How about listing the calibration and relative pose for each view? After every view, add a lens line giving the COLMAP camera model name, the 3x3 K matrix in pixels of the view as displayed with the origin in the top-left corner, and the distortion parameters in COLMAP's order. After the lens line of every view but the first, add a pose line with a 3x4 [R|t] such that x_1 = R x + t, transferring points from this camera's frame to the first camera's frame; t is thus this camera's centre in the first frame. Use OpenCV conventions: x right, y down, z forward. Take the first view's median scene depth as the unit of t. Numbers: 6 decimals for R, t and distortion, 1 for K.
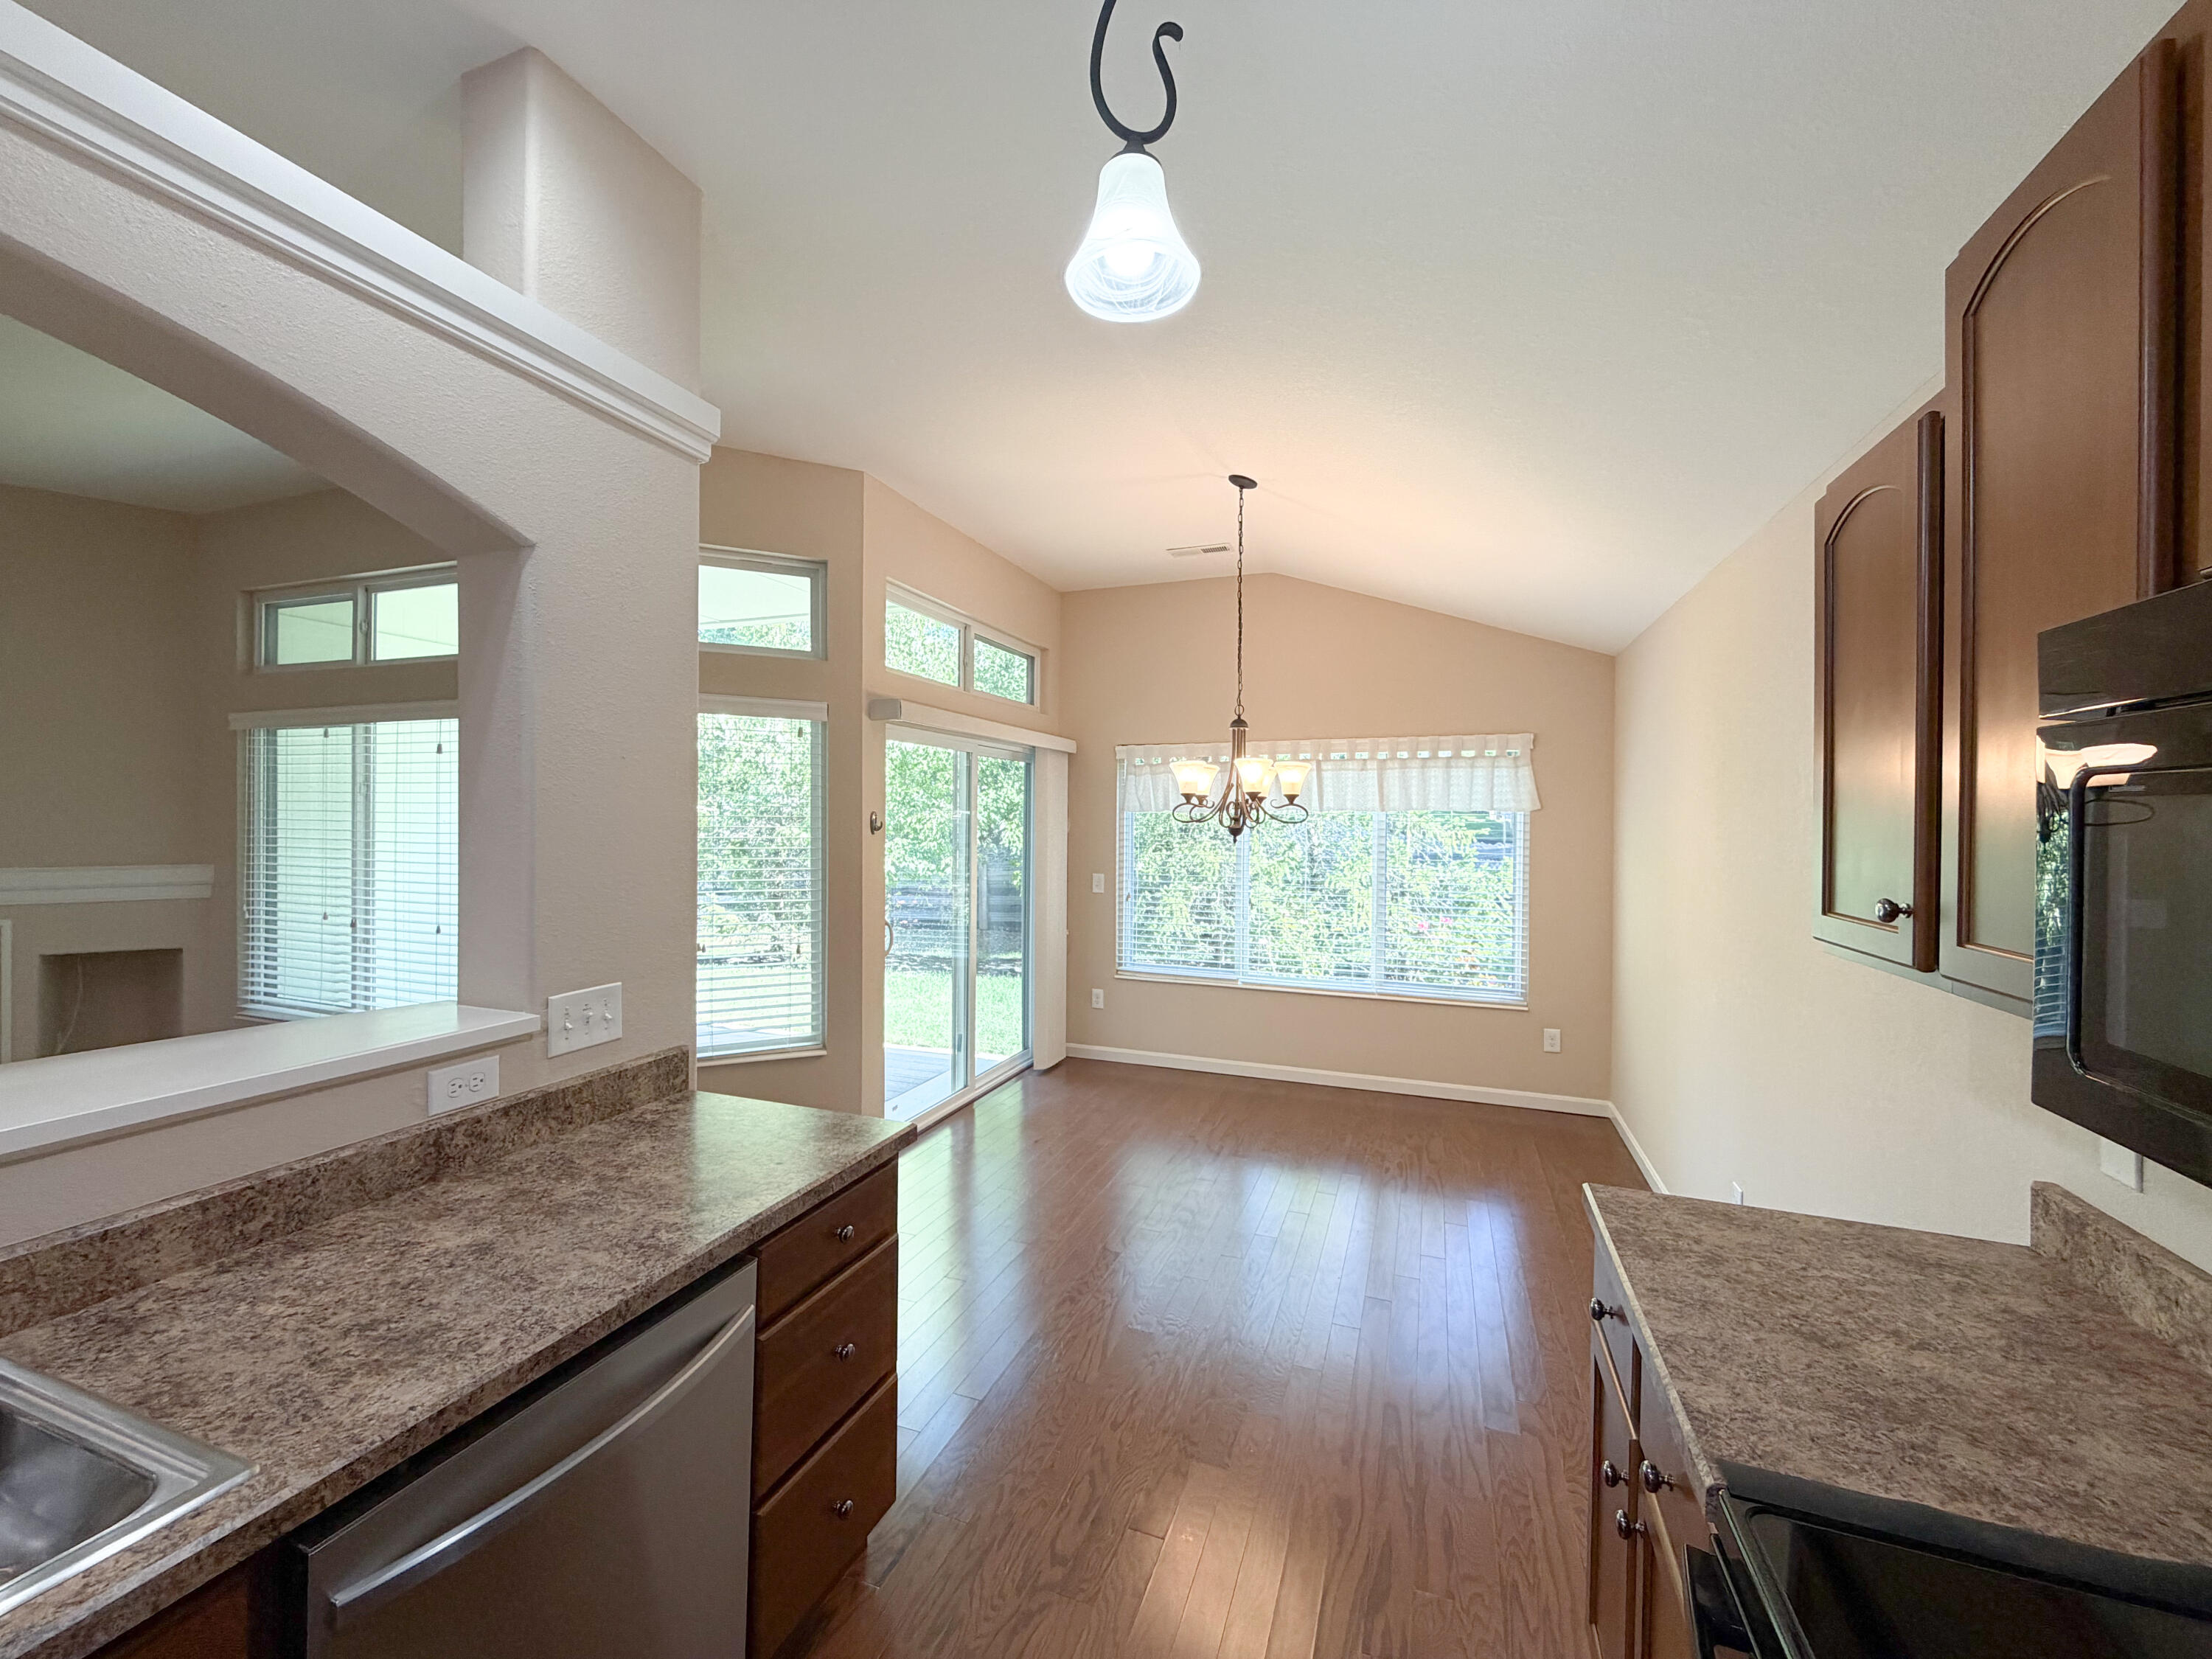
lens RADIAL K [[881.3, 0, 1100.9], [0, 881.3, 824.9], [0, 0, 1]] dist [0.000291, -0.000167]
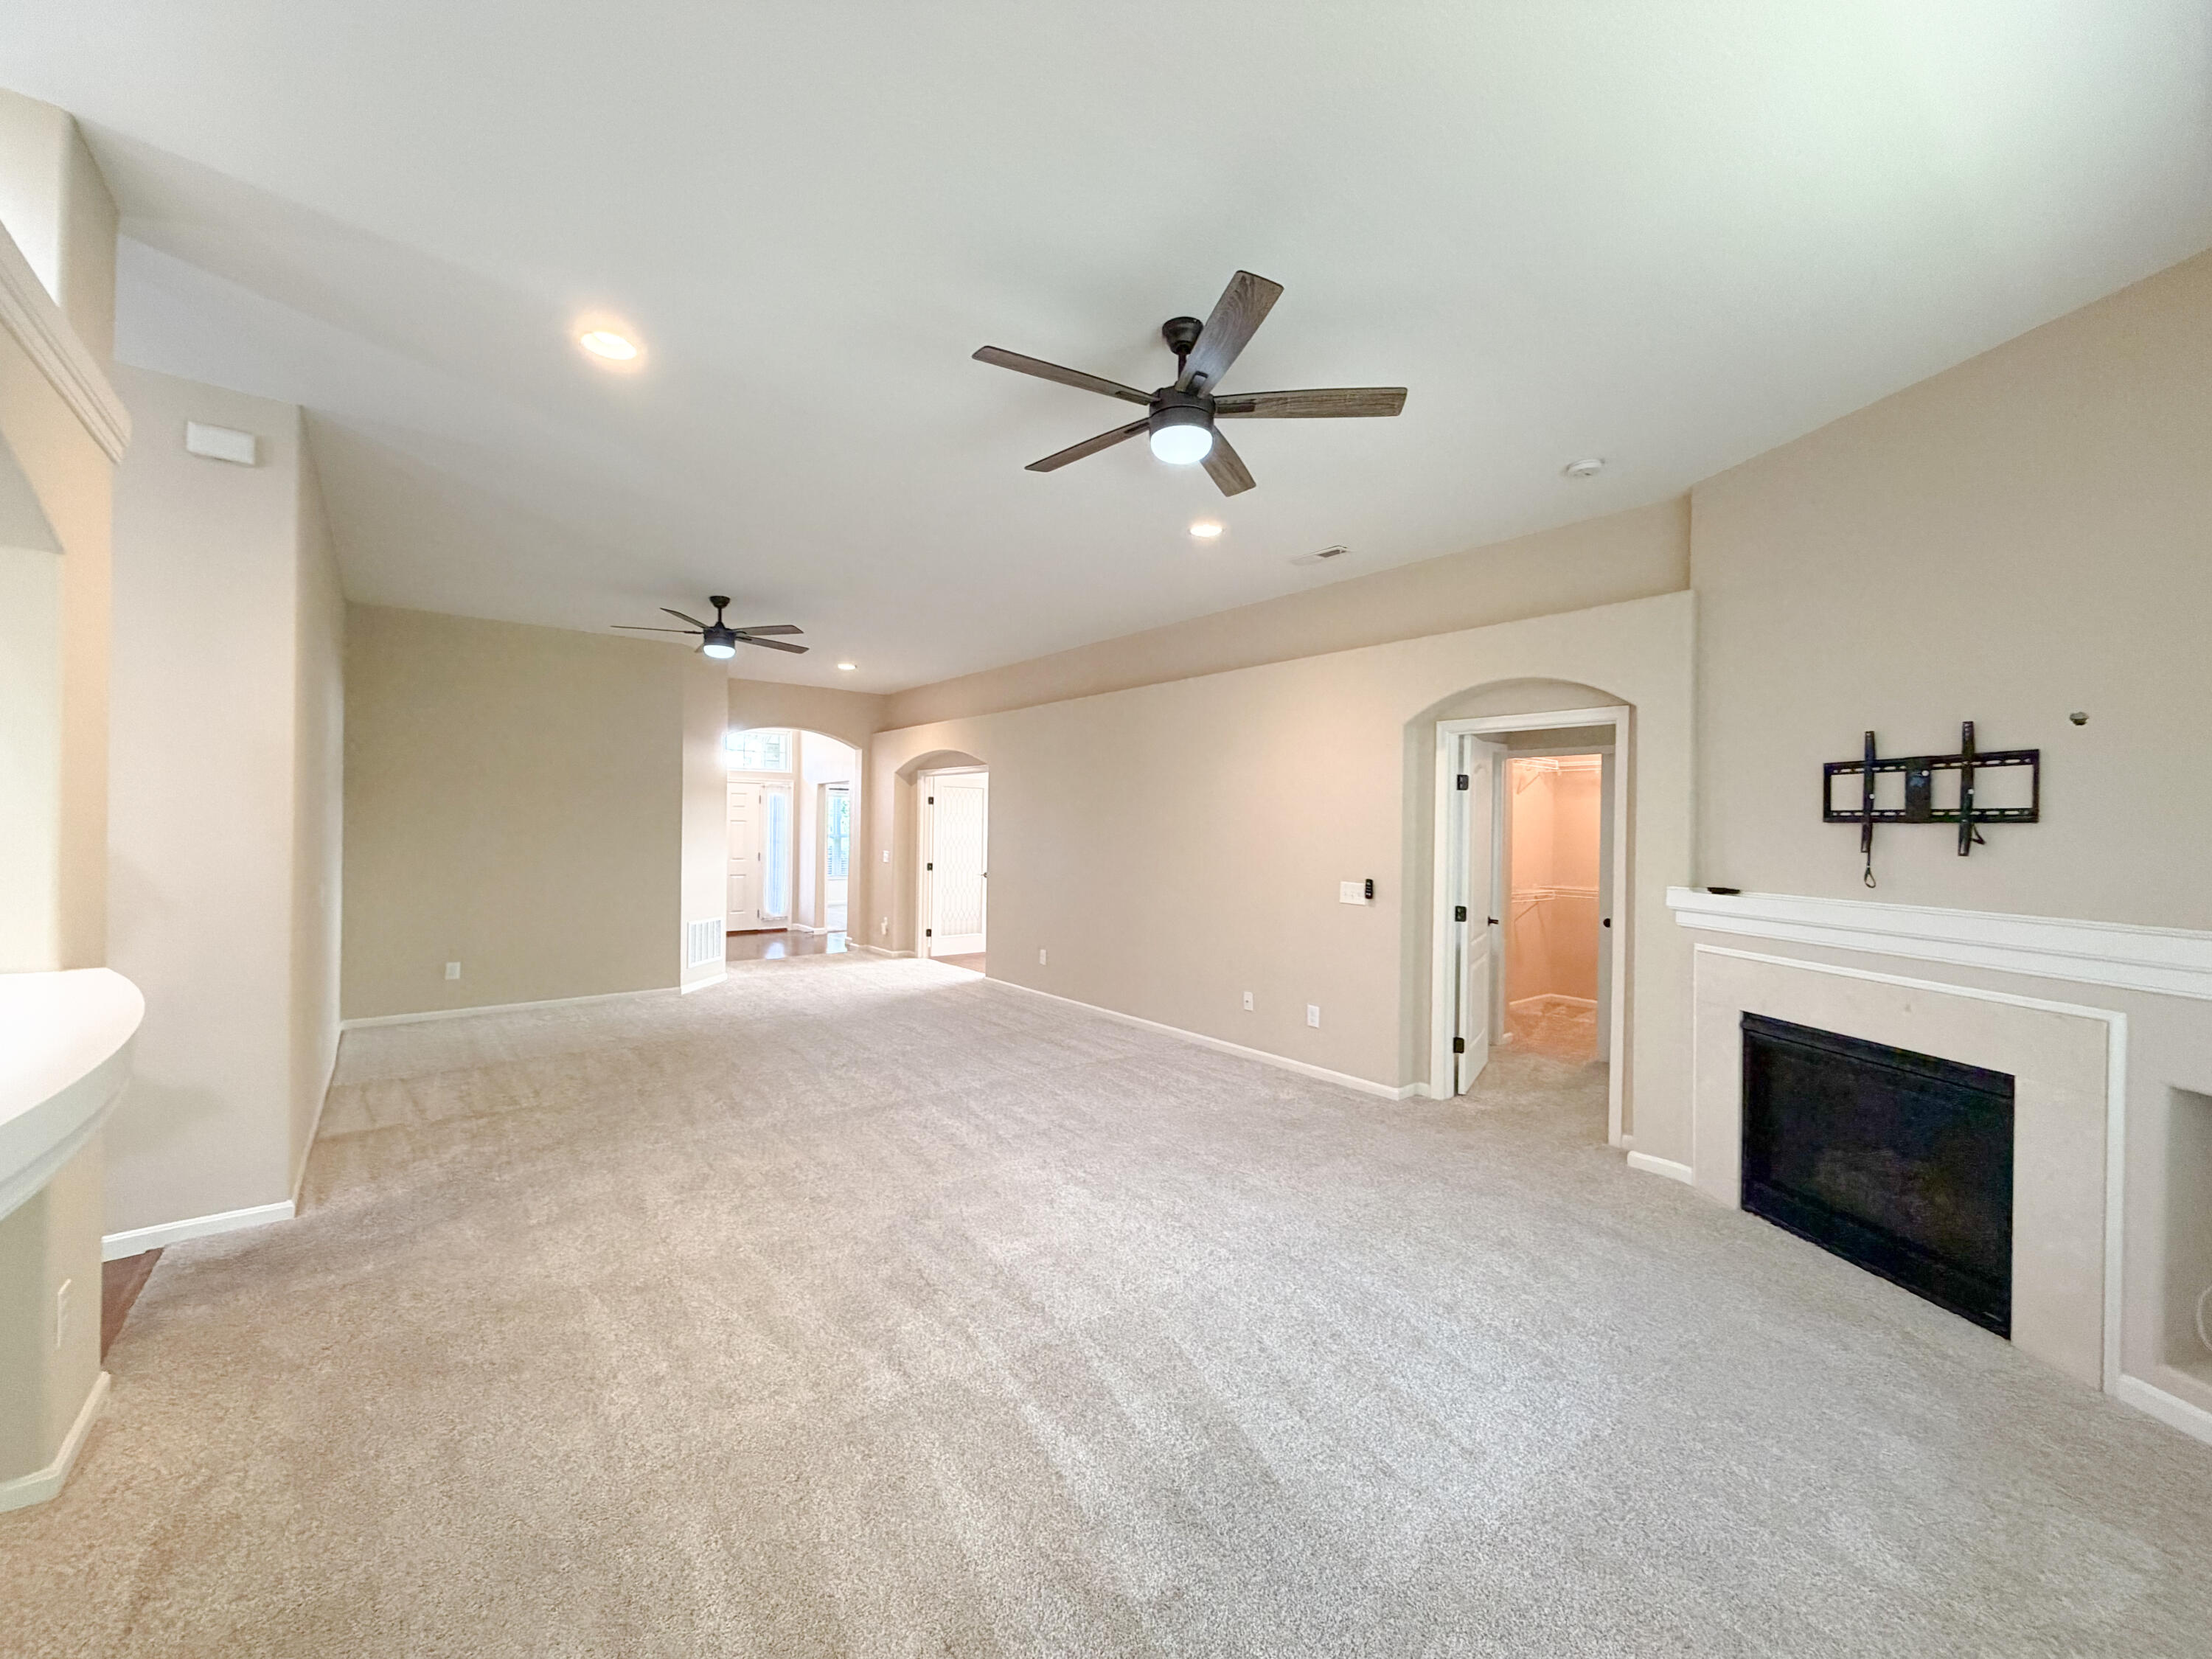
lens RADIAL K [[881.3, 0, 1100.9], [0, 881.3, 824.9], [0, 0, 1]] dist [0.000291, -0.000167]
pose [[-0.513200, -0.015626, -0.858127, -0.783567], [-0.023906, 0.999707, -0.003907, 0.000653], [0.857936, 0.018509, -0.513423, 1.475937]]
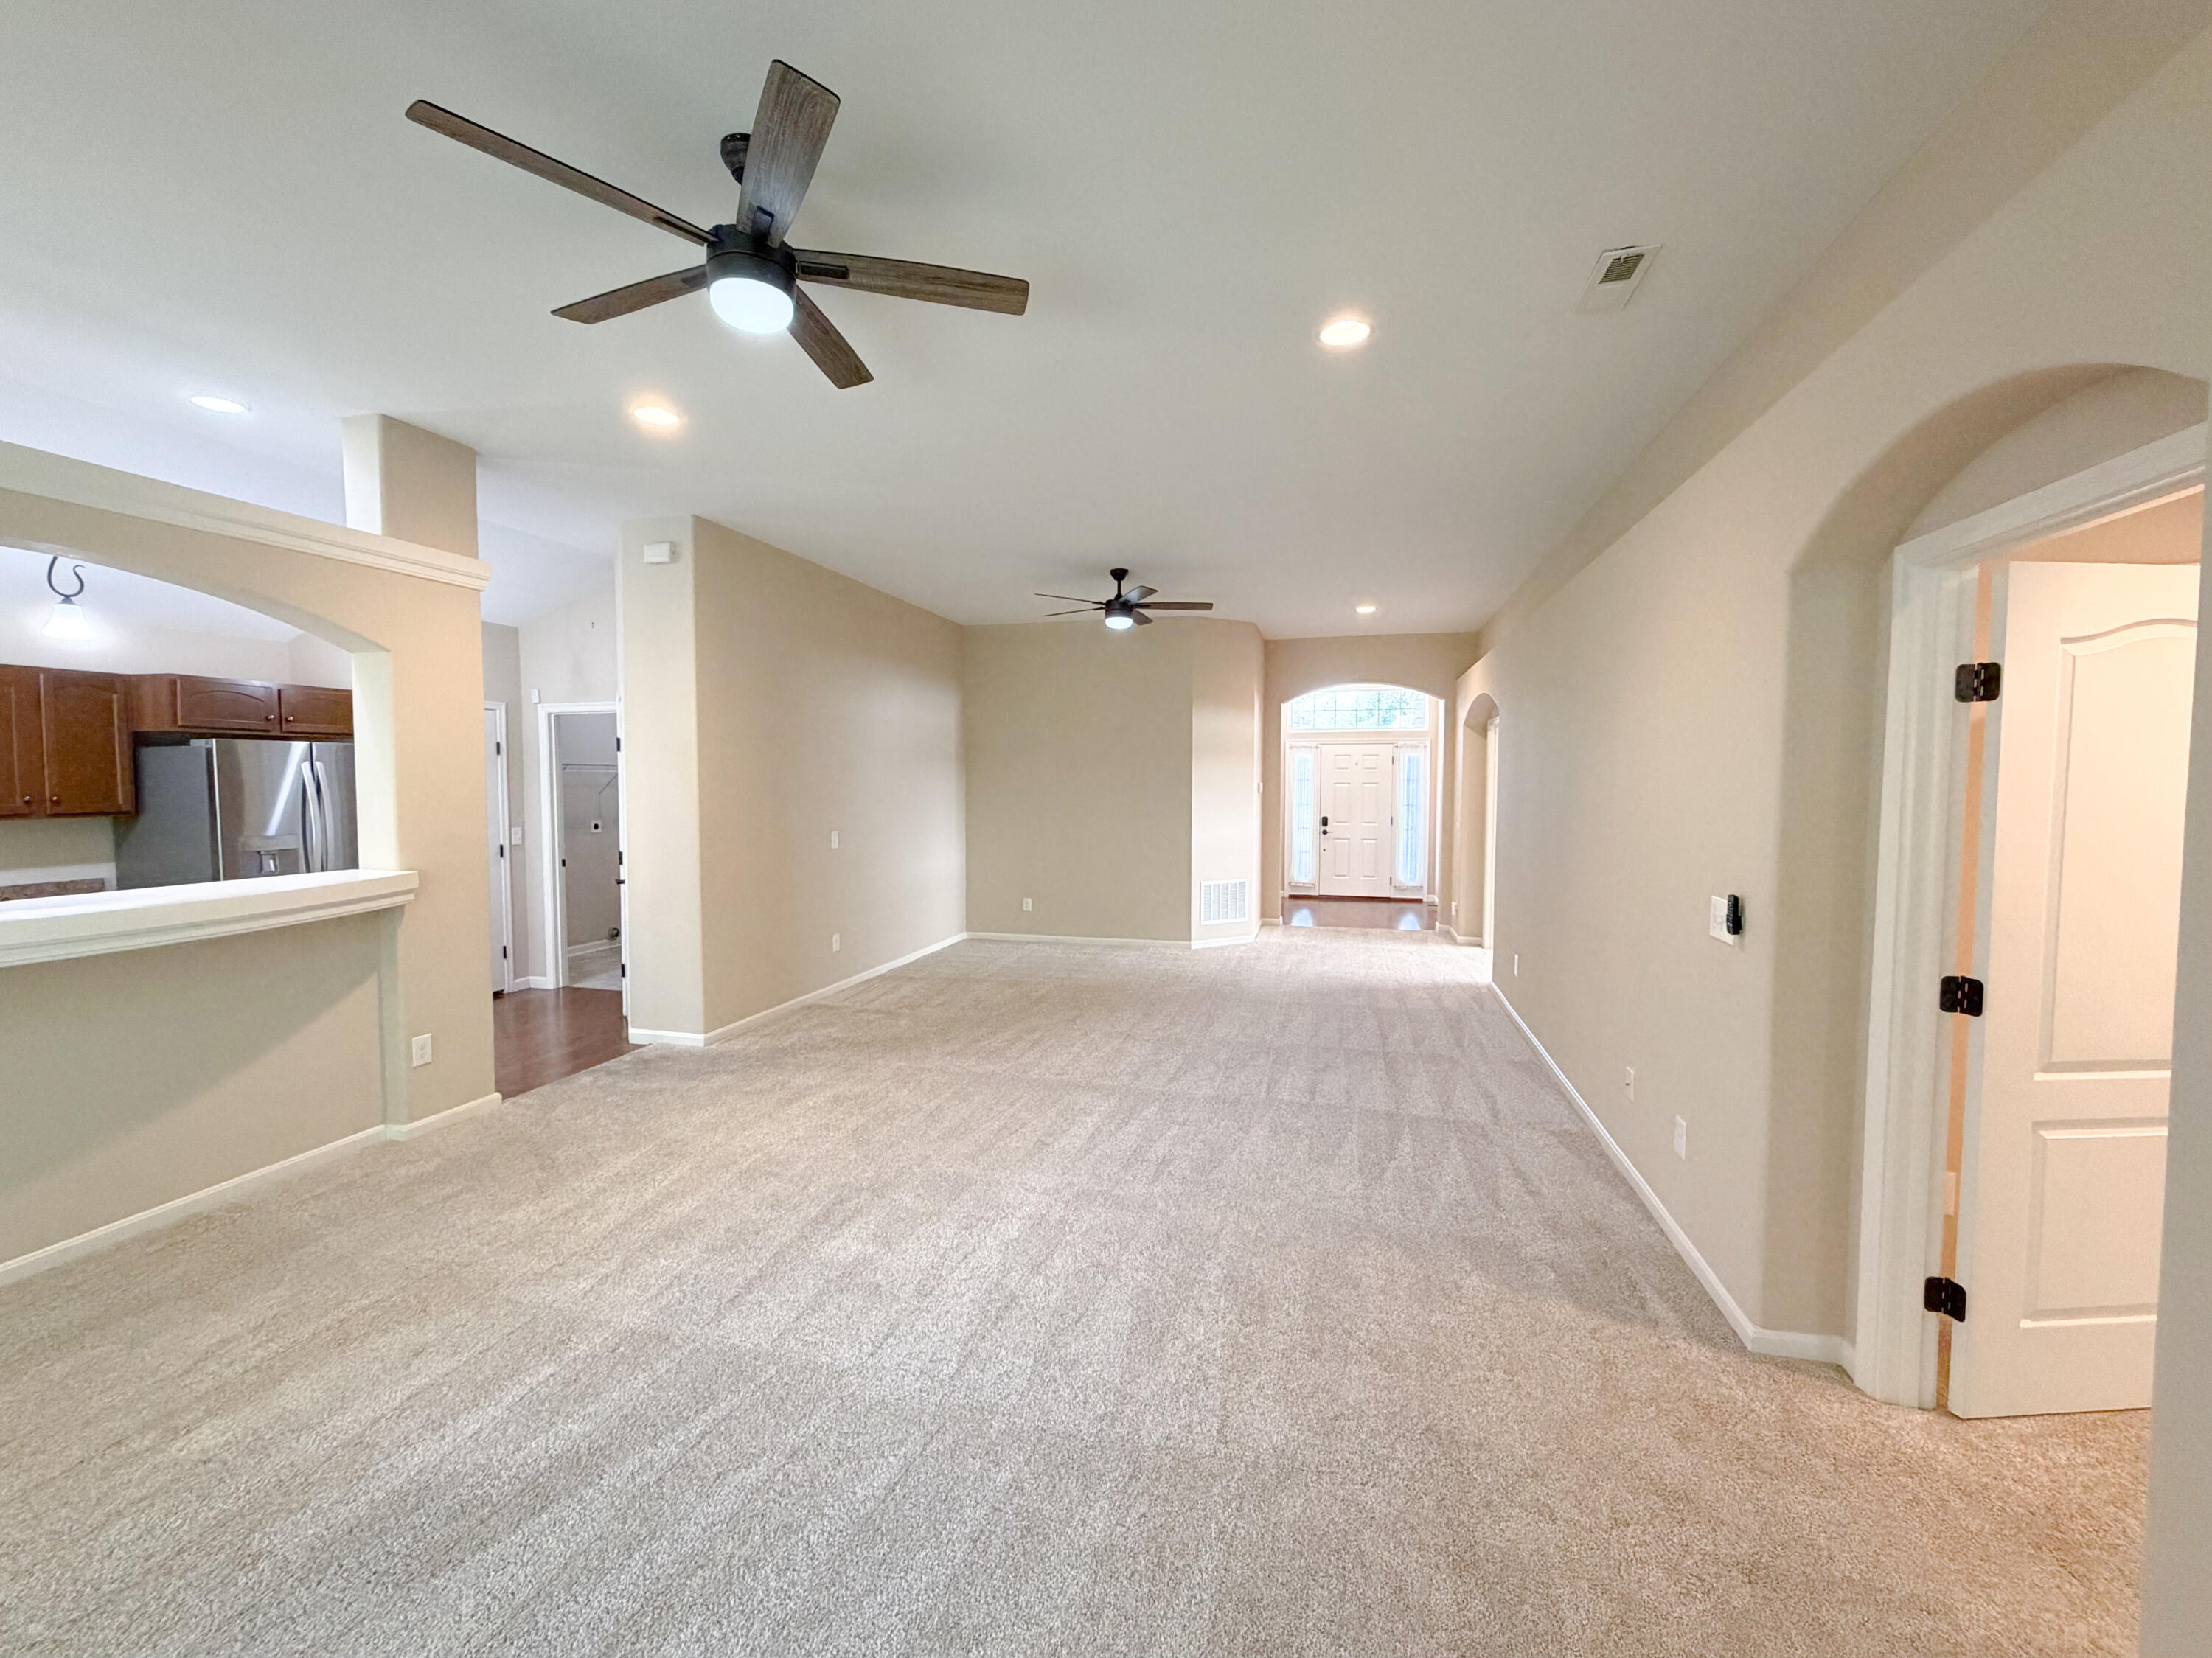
lens RADIAL K [[907.9, 0, 1100.0], [0, 907.9, 827.9], [0, 0, 1]] dist [-0.000256, 0.000079]
pose [[-0.994944, -0.004442, -0.100331, -2.341051], [-0.010506, 0.998143, 0.060002, -0.039358], [0.099878, 0.060753, -0.993143, 2.053190]]
